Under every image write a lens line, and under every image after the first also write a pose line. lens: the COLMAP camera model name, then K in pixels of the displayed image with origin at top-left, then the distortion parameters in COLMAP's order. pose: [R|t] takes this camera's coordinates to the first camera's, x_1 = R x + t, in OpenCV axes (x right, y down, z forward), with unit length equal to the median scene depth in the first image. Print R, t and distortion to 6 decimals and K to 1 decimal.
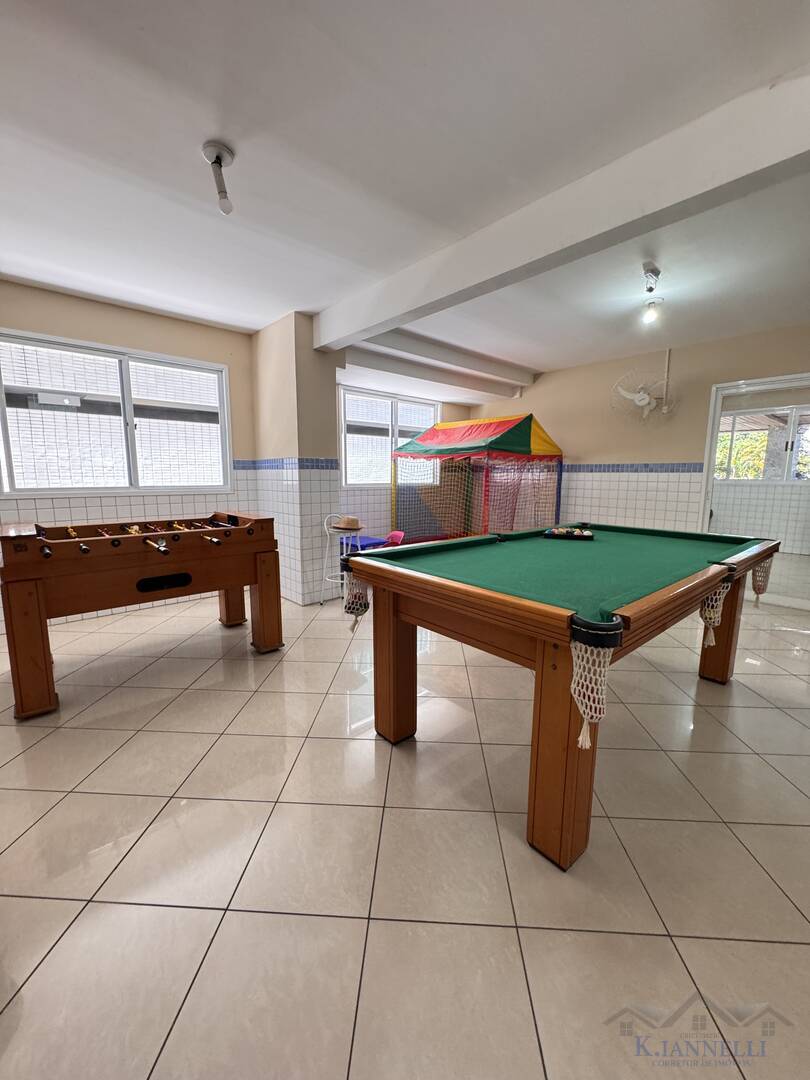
lens RADIAL K [[430.6, 0, 404.5], [0, 430.6, 538.4], [0, 0, 1]] dist [-0.007577, -0.000035]
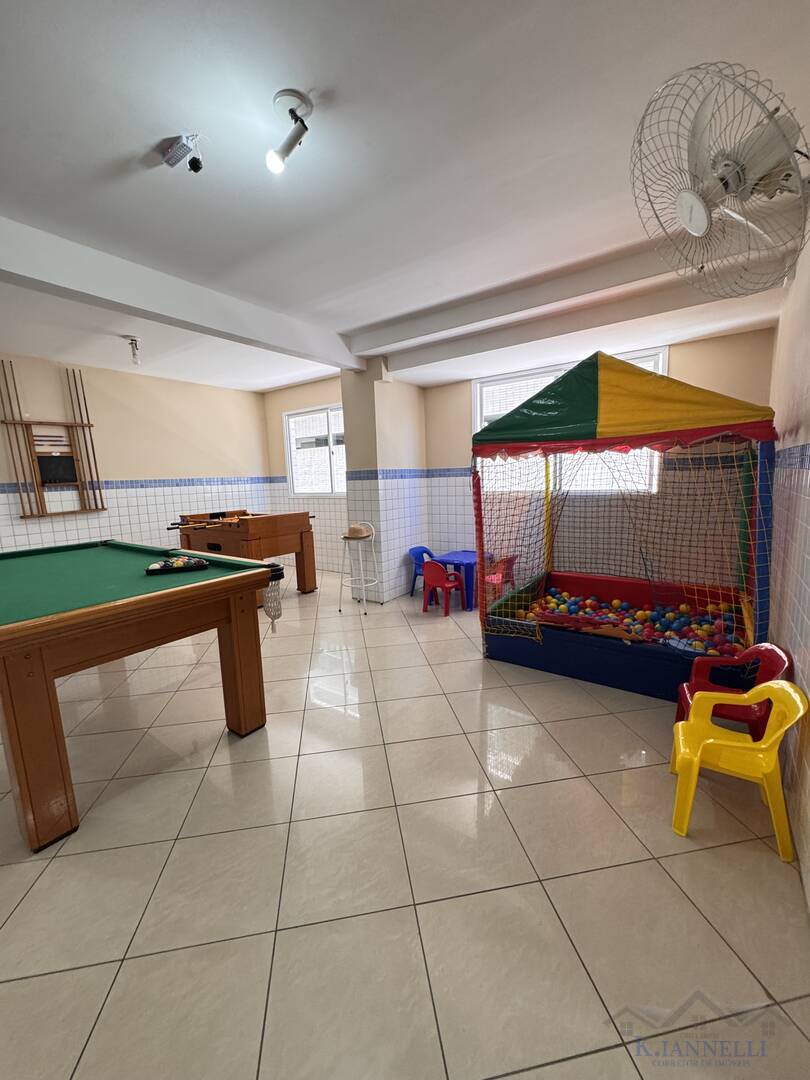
lens RADIAL K [[430.6, 0, 402.6], [0, 430.6, 539.5], [0, 0, 1]] dist [-0.007577, -0.000035]
pose [[0.208234, 0.124439, -0.970131, 0.822390], [-0.111778, 0.988403, 0.102790, -0.121071], [0.971671, 0.087035, 0.219729, 0.789499]]
